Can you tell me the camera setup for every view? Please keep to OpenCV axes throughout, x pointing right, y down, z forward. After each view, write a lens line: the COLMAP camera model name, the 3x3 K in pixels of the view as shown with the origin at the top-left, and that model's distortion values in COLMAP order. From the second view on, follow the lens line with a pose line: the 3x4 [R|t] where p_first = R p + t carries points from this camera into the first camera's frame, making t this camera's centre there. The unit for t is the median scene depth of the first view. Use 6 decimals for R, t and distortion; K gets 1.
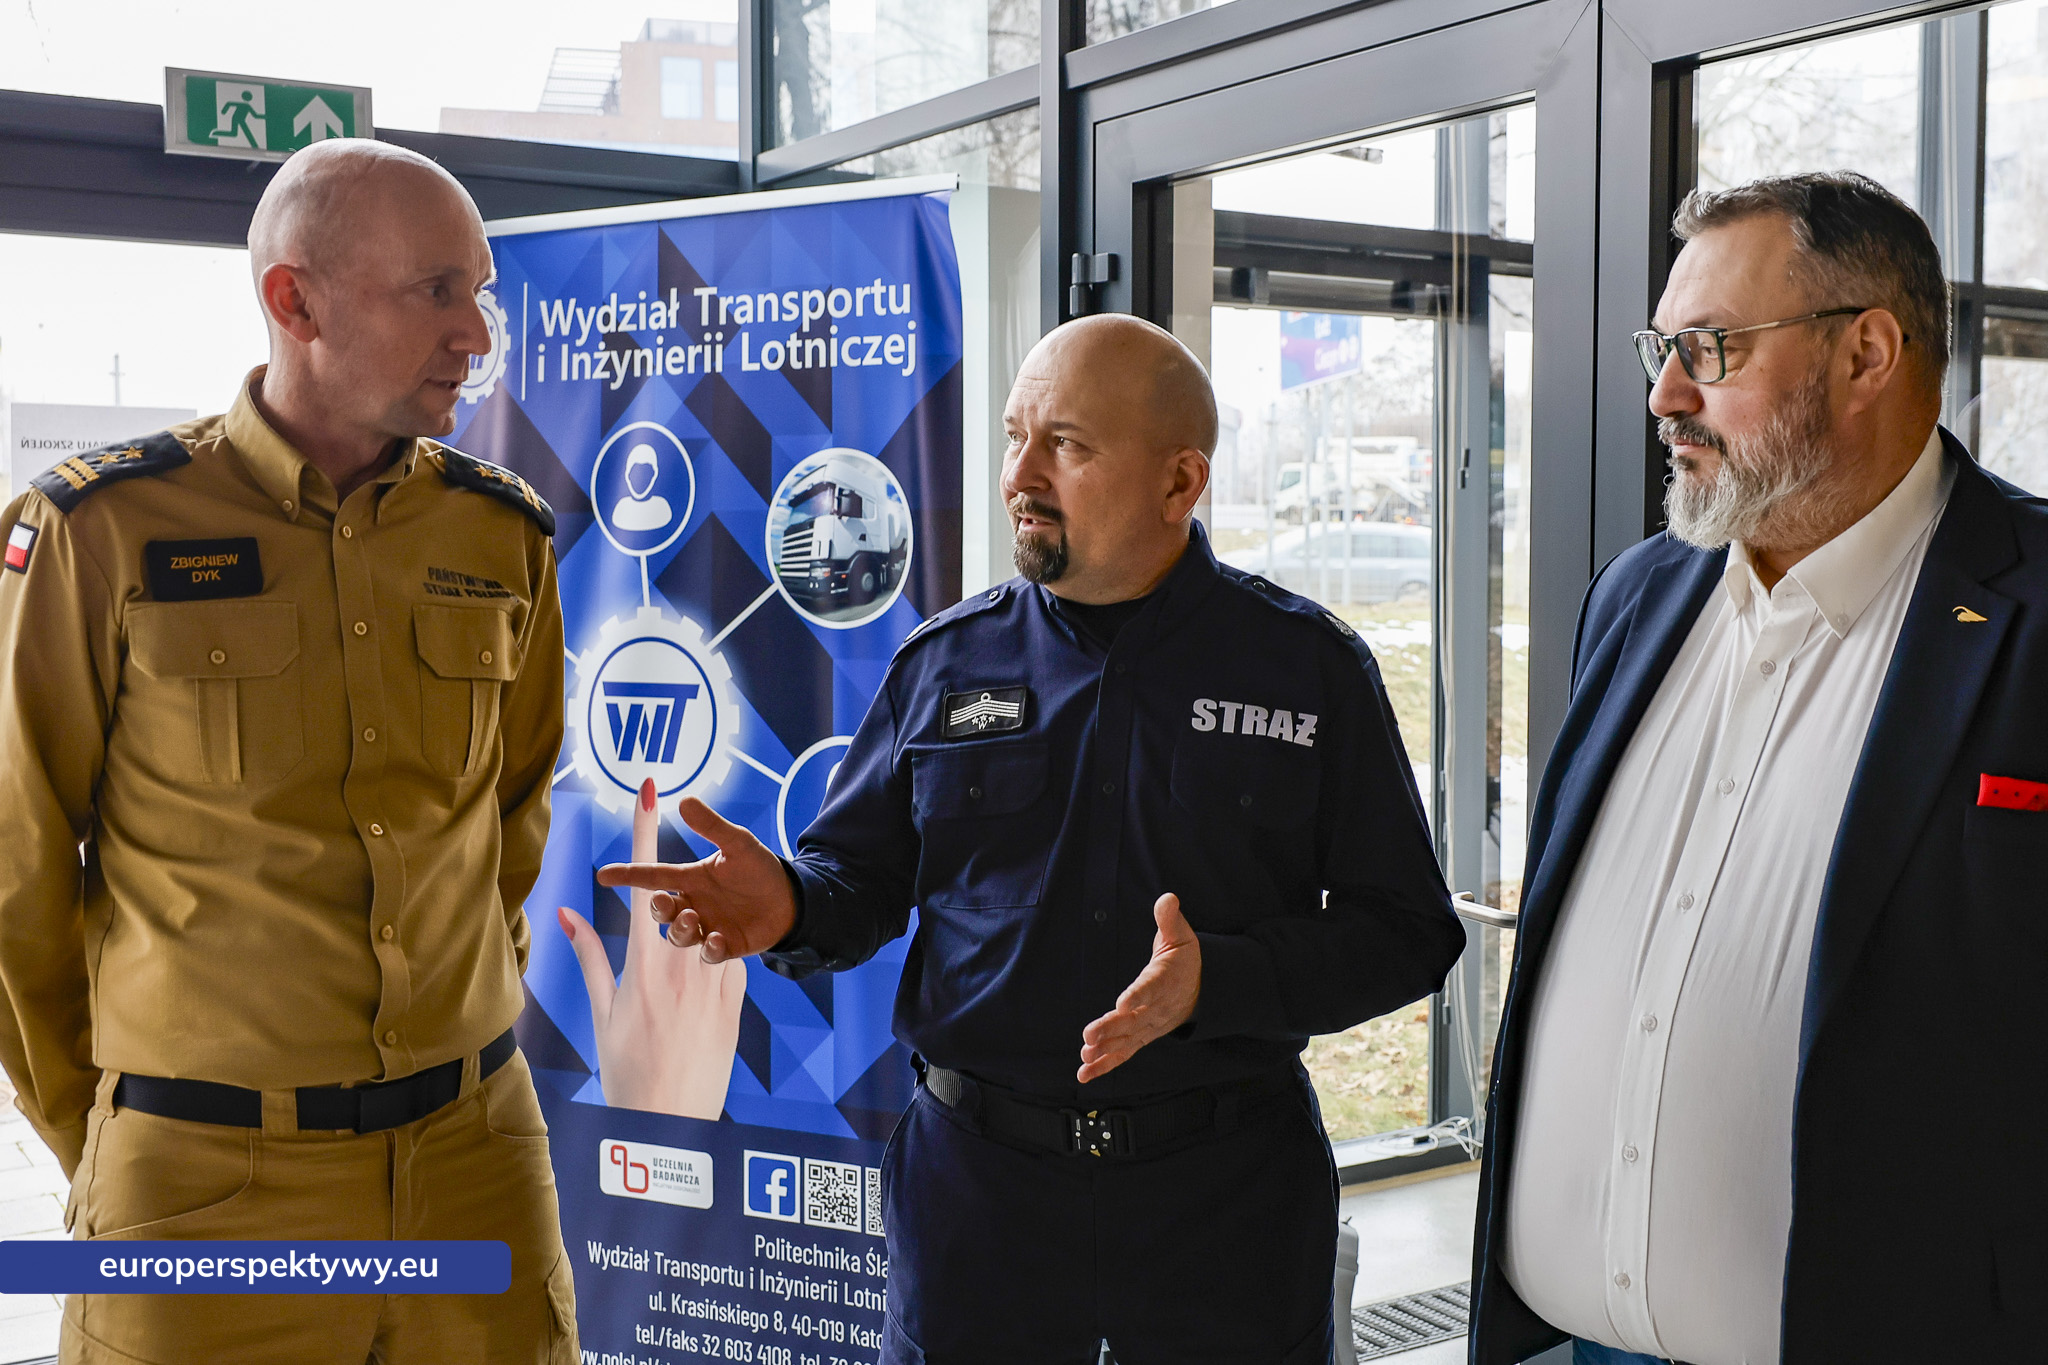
lens RADIAL K [[2268.2, 0, 1052.6], [0, 2268.2, 650.0], [0, 0, 1]] dist [-0.013710, 0.000000]
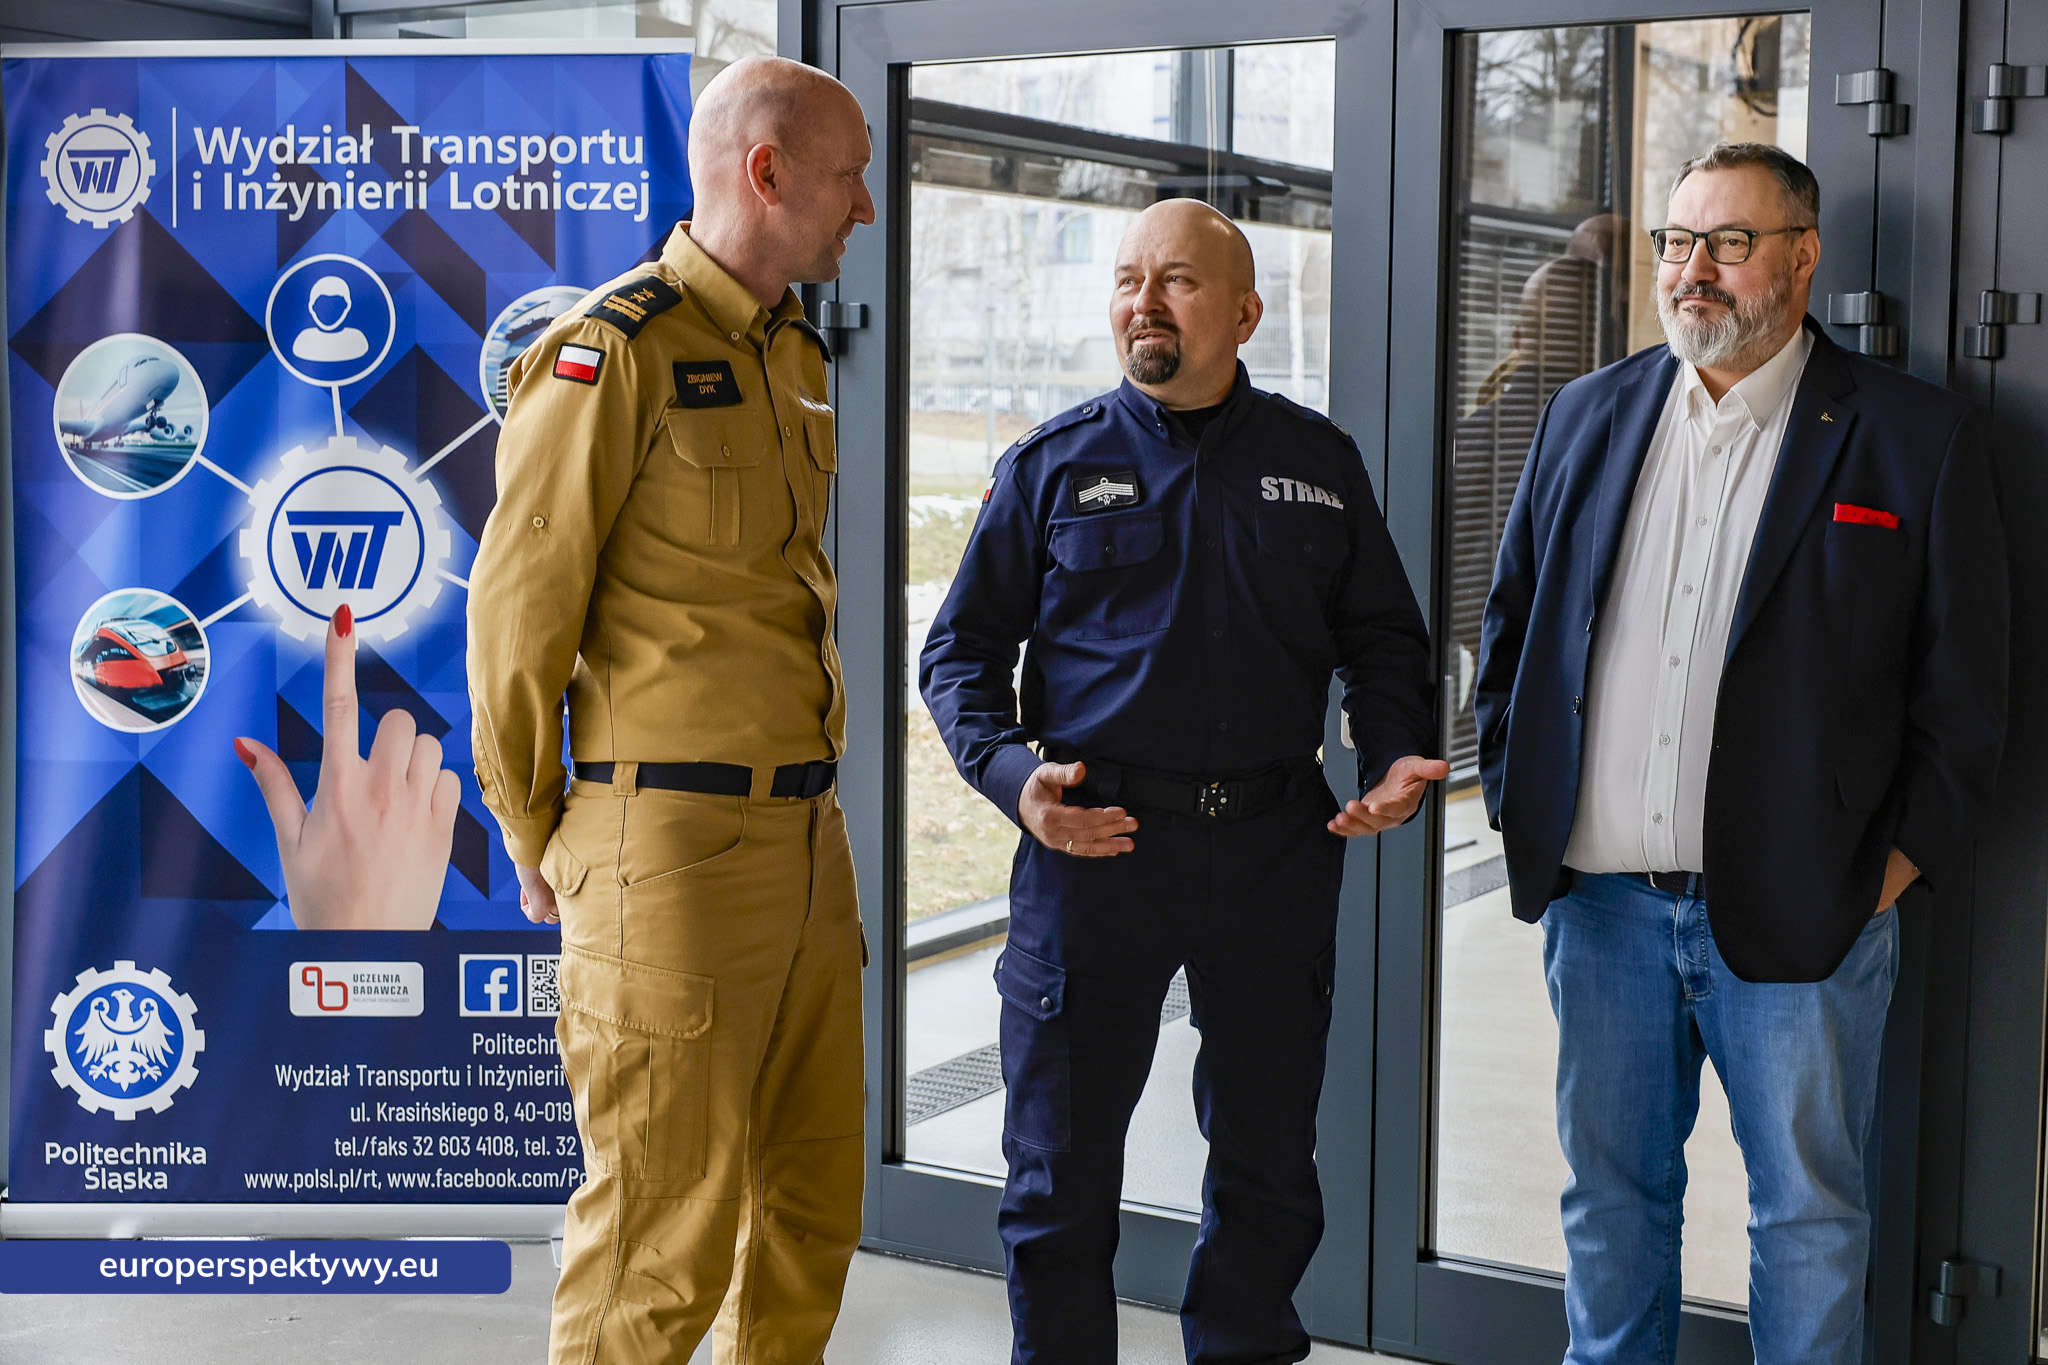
lens RADIAL K [[2779.7, 0, 1070.4], [0, 2779.7, 639.8], [0, 0, 1]] dist [0.006812, 0.000000]
pose [[0.897751, -0.031901, 0.439347, -0.443198], [0.014062, 0.998941, 0.043799, 0.022469], [-0.440279, -0.033142, 0.897249, -0.275837]]
